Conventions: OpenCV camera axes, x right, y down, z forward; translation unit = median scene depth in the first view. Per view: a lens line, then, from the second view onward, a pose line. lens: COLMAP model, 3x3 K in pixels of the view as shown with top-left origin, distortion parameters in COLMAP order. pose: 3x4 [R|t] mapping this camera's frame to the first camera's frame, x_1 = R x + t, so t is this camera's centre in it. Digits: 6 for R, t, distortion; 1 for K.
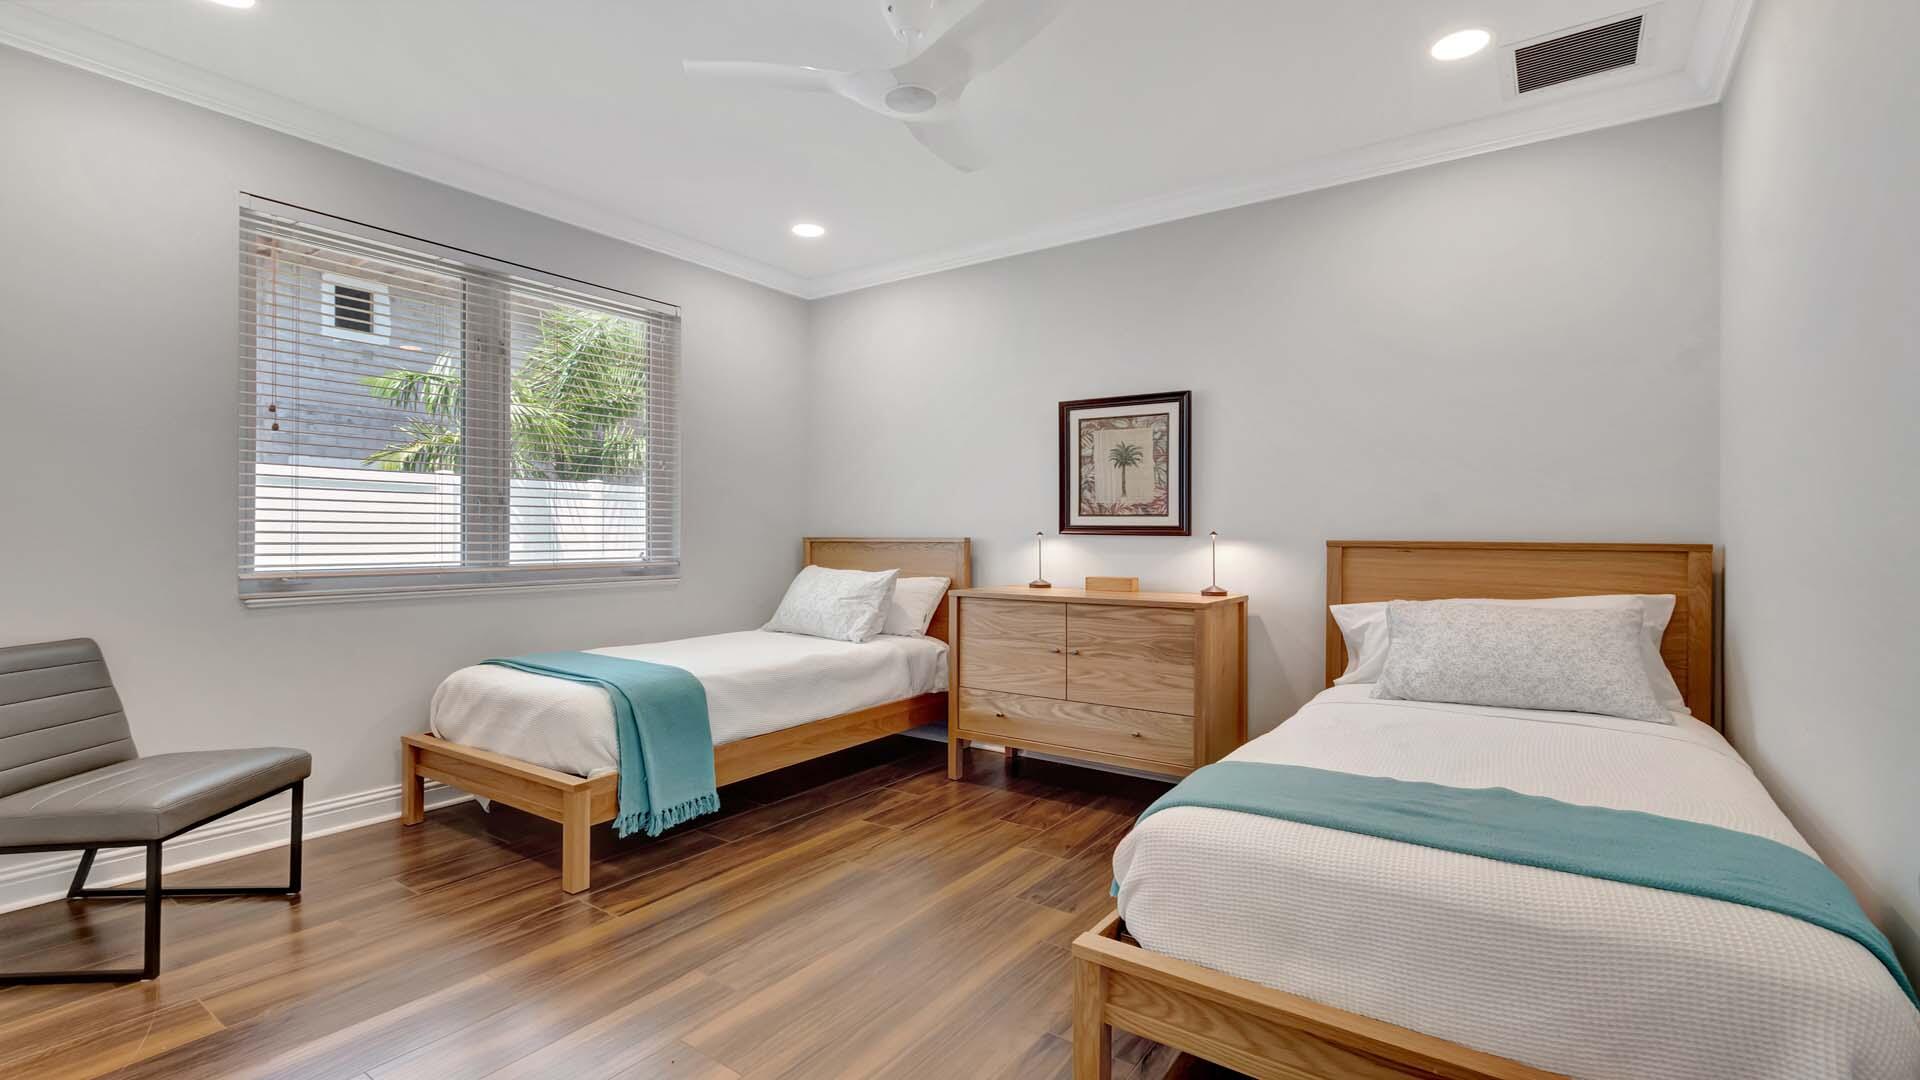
lens RADIAL K [[859.1, 0, 945.7], [0, 859.1, 535.3], [0, 0, 1]] dist [-0.003208, 0.000187]
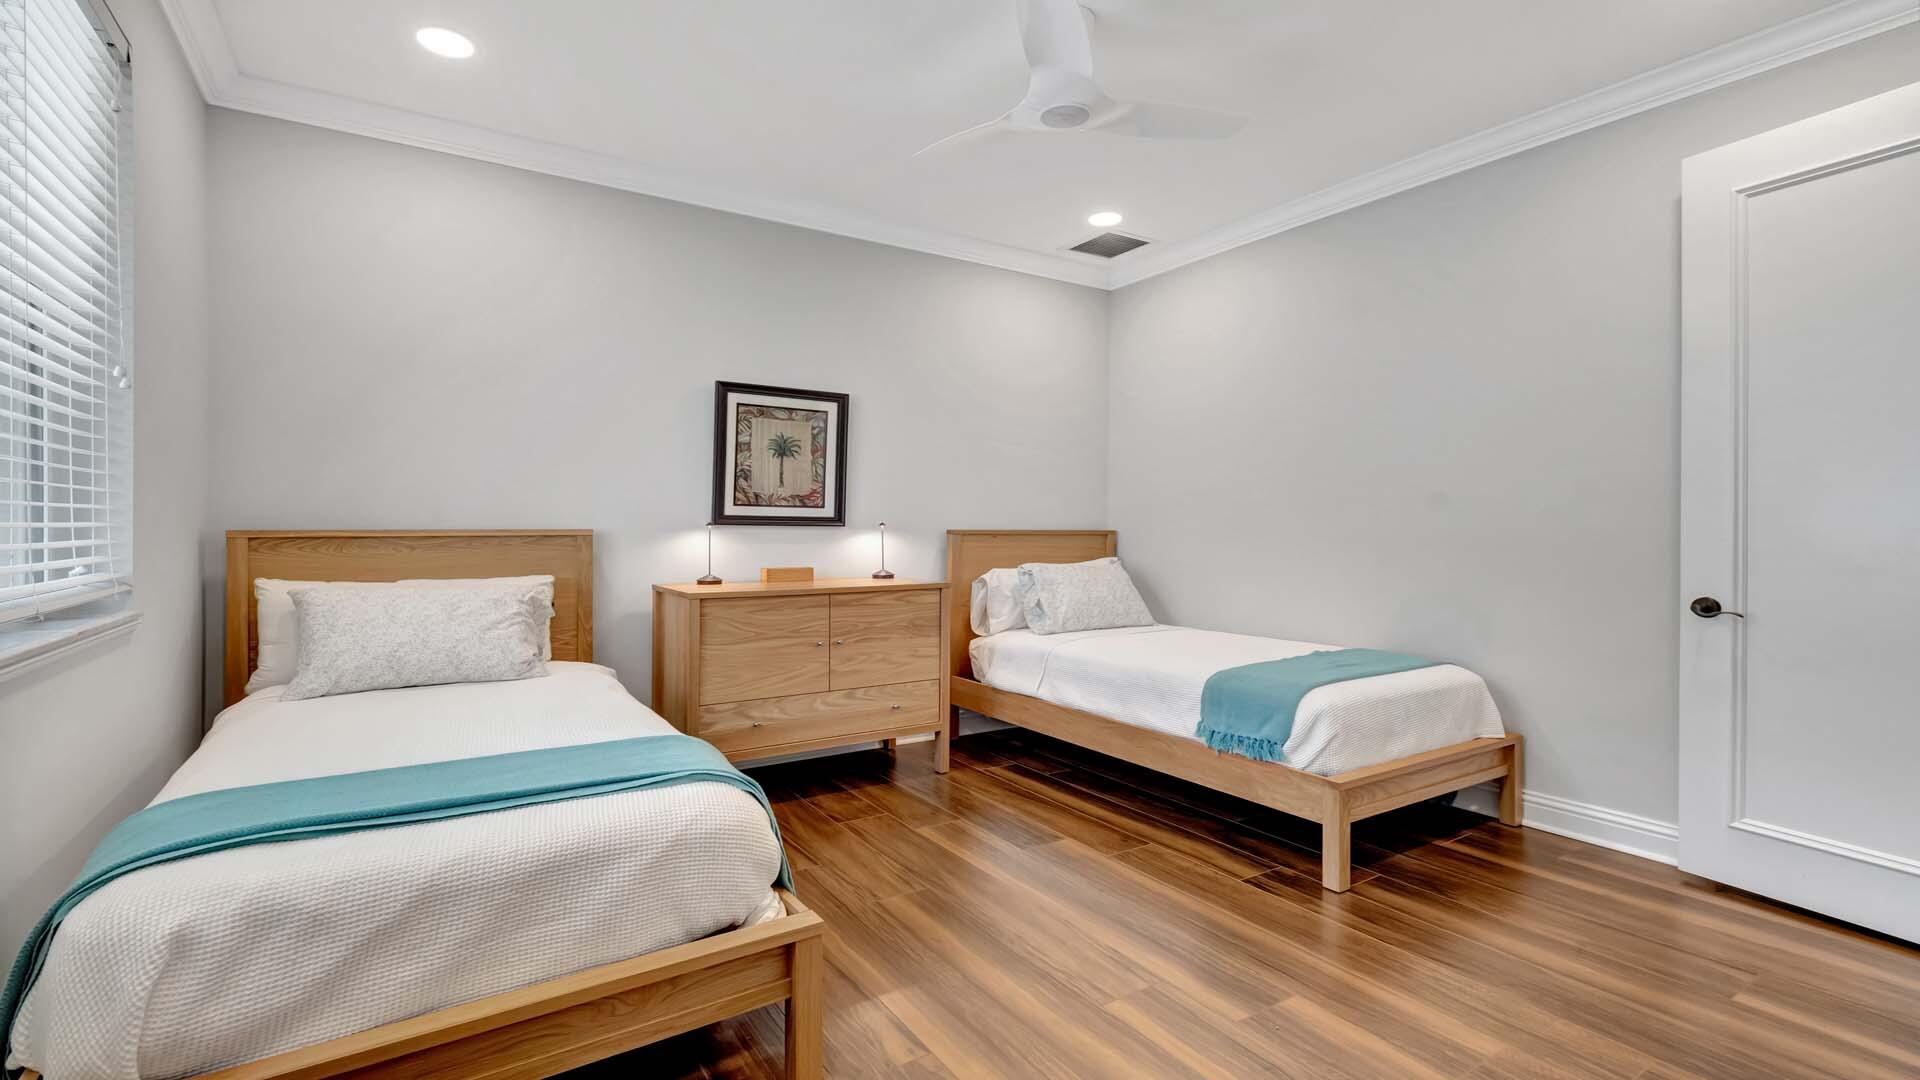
lens RADIAL K [[859.1, 0, 955.0], [0, 859.1, 530.6], [0, 0, 1]] dist [-0.003208, 0.000187]
pose [[0.361968, -0.008472, 0.932152, -0.674738], [-0.001043, 0.999954, 0.009494, -0.004261], [-0.932190, -0.004408, 0.361942, 0.460326]]
